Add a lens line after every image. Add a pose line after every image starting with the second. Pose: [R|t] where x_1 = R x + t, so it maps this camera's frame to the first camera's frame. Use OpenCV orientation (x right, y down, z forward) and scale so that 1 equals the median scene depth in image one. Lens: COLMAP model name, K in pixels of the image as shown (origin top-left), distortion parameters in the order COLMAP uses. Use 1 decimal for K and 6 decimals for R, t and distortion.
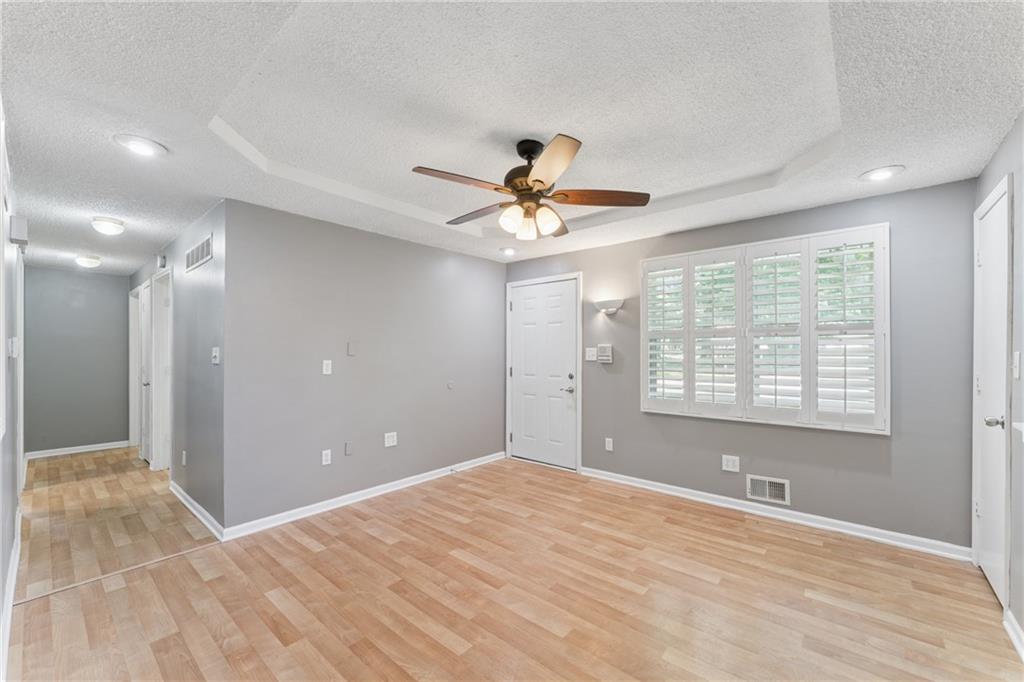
lens RADIAL K [[415.7, 0, 506.1], [0, 415.7, 349.8], [0, 0, 1]] dist [-0.001424, 0.000469]
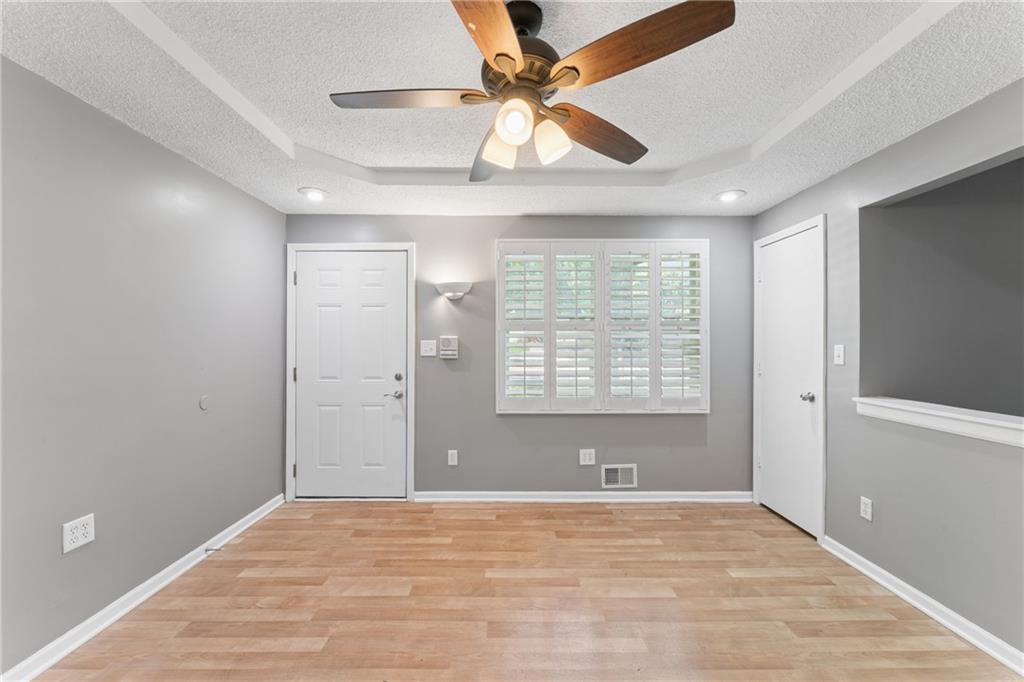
lens RADIAL K [[415.7, 0, 512.5], [0, 415.7, 341.5], [0, 0, 1]] dist [-0.001424, 0.000469]
pose [[0.749176, 0.003355, 0.662363, -0.240629], [-0.002837, 0.999994, -0.001856, -0.001018], [-0.662365, -0.000489, 0.749181, 0.350849]]
